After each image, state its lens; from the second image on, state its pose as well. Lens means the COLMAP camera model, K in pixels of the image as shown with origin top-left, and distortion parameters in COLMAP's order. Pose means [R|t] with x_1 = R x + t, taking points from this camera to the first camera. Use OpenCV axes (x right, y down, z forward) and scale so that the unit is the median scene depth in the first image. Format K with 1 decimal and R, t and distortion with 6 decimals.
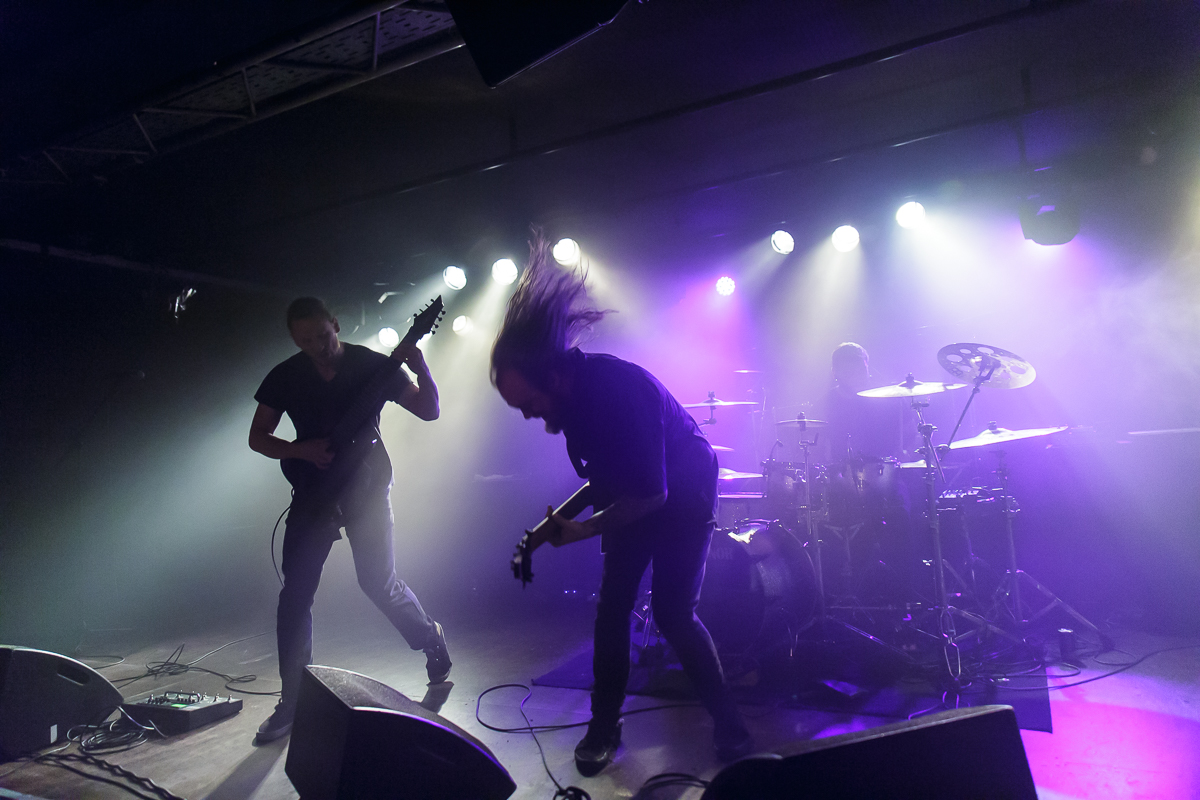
lens RADIAL K [[811.5, 0, 619.0], [0, 811.5, 393.0], [0, 0, 1]] dist [-0.007190, 0.010153]
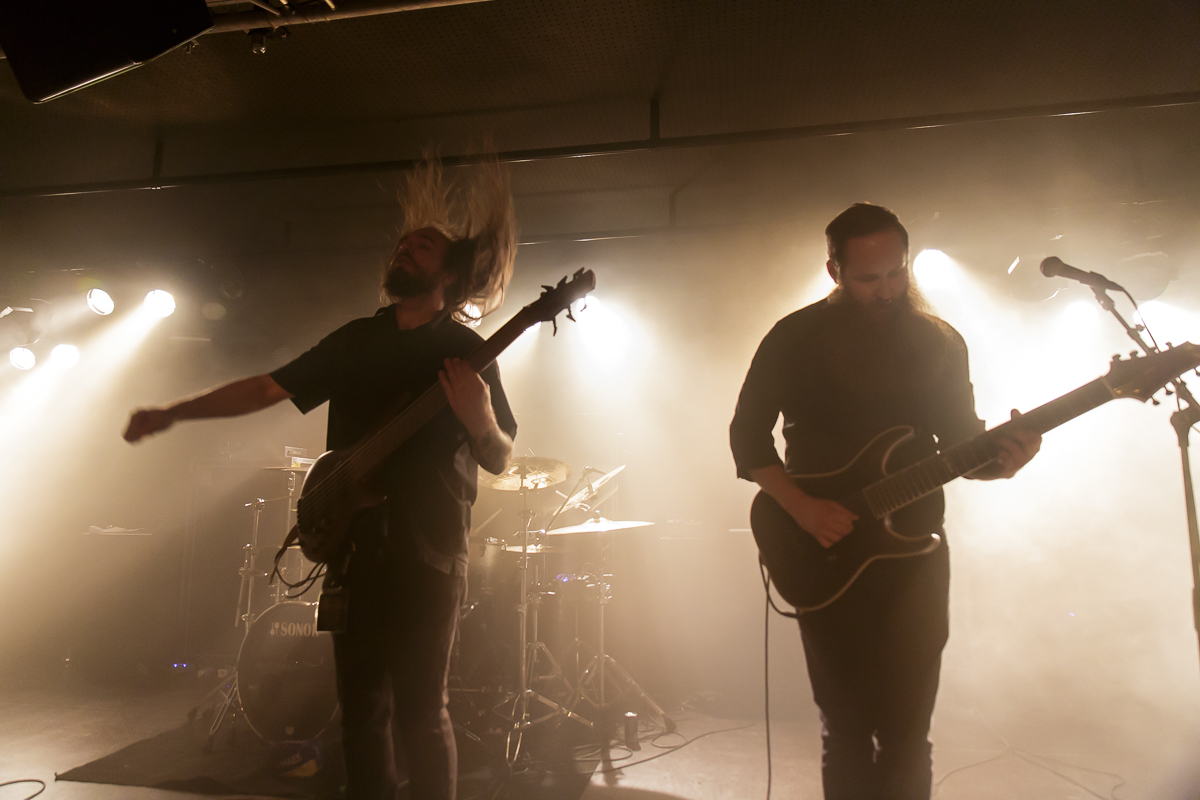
lens RADIAL K [[811.5, 0, 609.9], [0, 811.5, 401.1], [0, 0, 1]] dist [-0.007190, 0.010153]
pose [[0.946061, 0.114842, 0.302953, 0.145021], [-0.092573, 0.991905, -0.086922, -0.016982], [-0.310482, 0.054188, 0.949033, -0.017901]]
